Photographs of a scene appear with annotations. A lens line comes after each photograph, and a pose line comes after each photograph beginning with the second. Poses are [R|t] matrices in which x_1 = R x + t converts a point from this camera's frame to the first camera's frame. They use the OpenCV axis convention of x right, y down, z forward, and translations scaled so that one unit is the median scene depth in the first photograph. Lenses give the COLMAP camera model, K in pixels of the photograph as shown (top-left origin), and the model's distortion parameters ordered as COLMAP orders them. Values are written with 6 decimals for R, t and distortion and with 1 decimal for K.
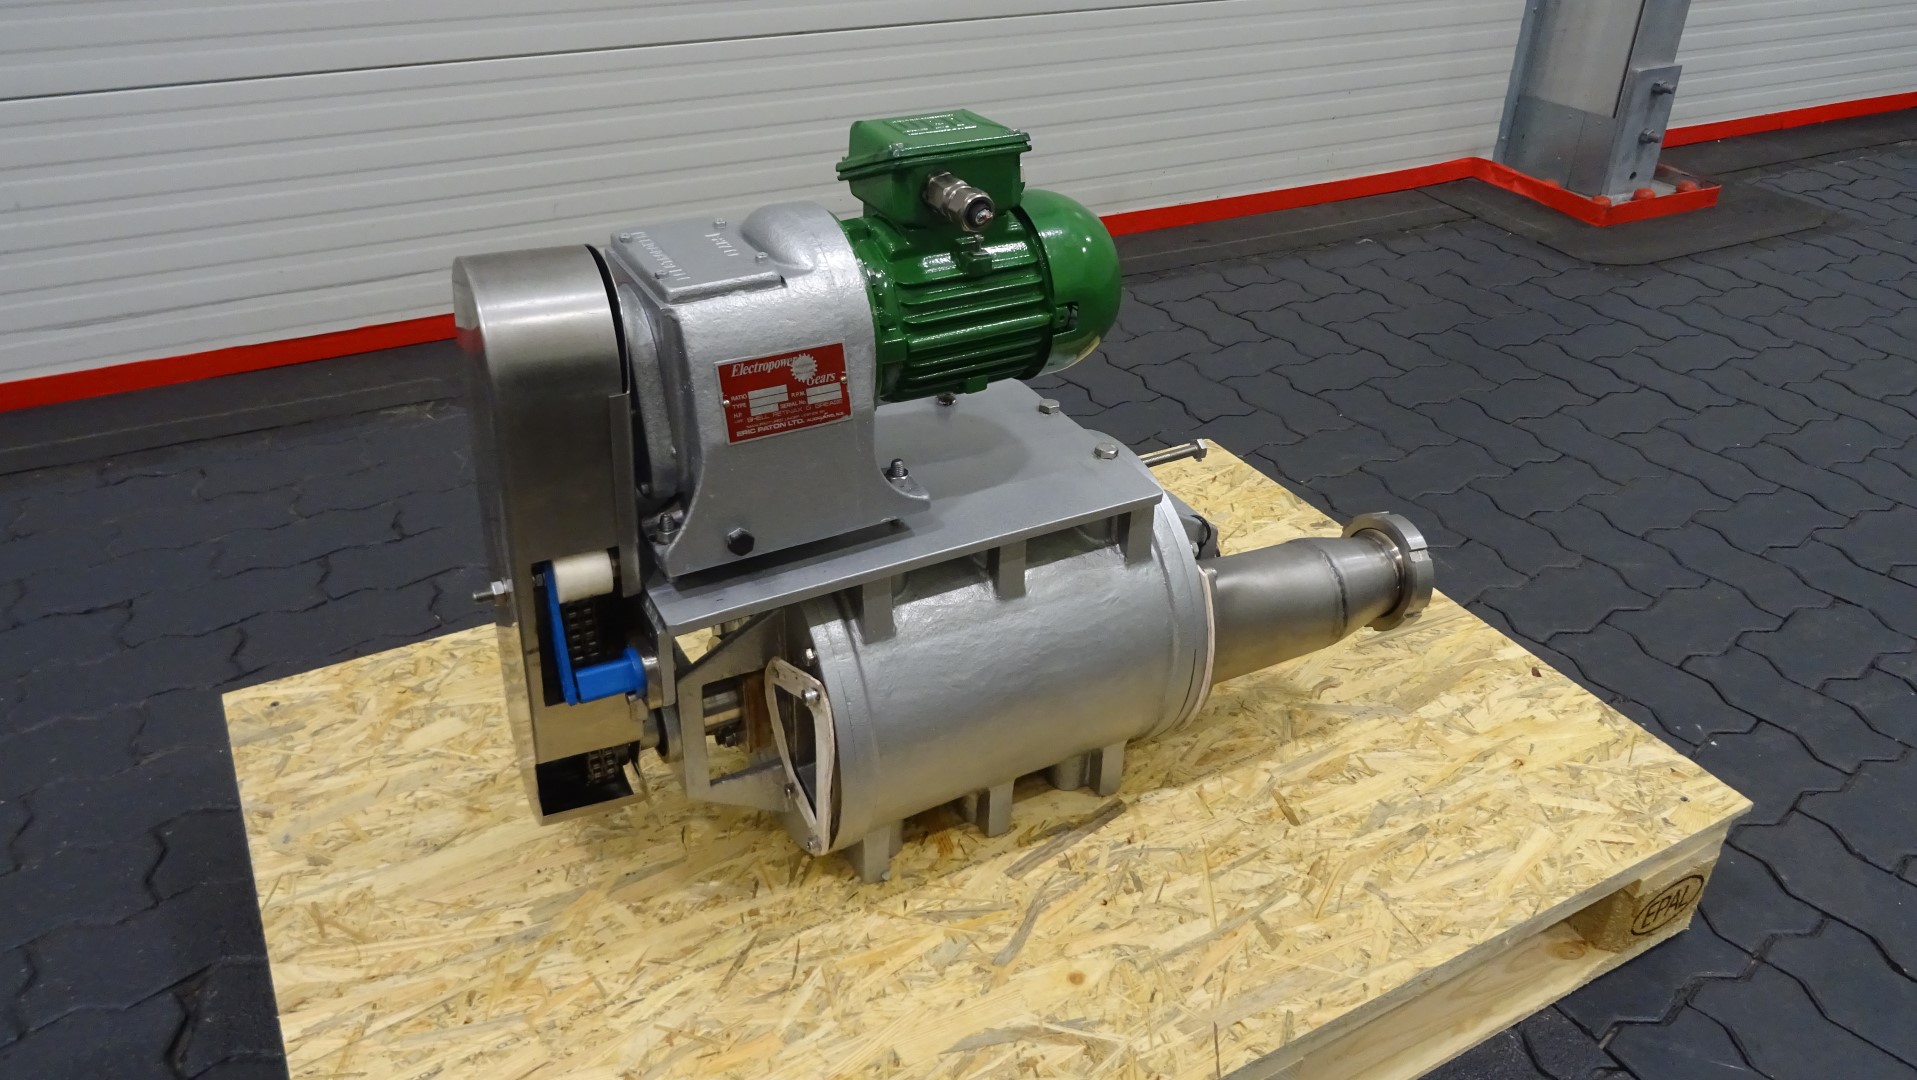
lens RADIAL K [[1371.1, 0, 967.4], [0, 1371.1, 537.4], [0, 0, 1]] dist [0.002920, -0.016281]
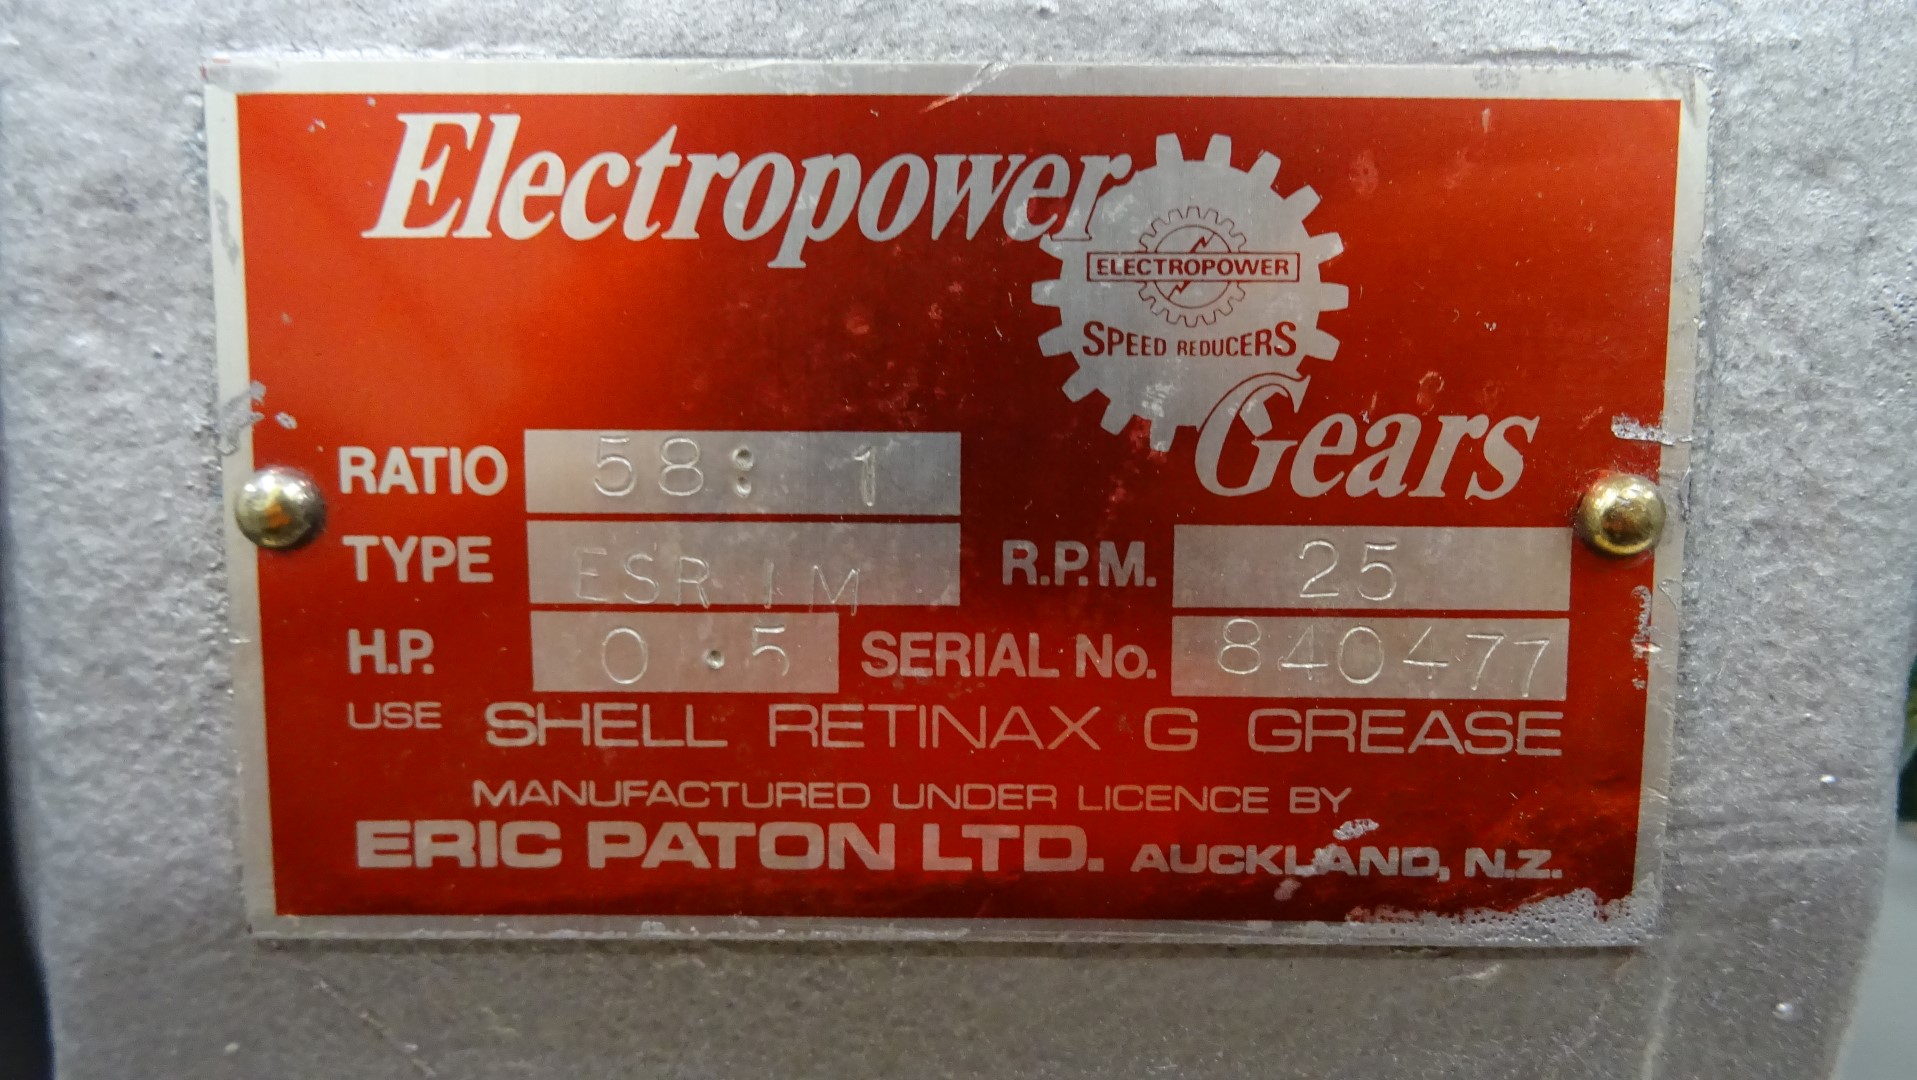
lens RADIAL K [[1371.1, 0, 950.7], [0, 1371.1, 540.0], [0, 0, 1]] dist [0.002920, -0.016281]
pose [[0.877061, 0.144401, -0.458162, -0.074569], [-0.235915, 0.960290, -0.148954, -0.075818], [0.418459, 0.238729, 0.876299, 0.769440]]
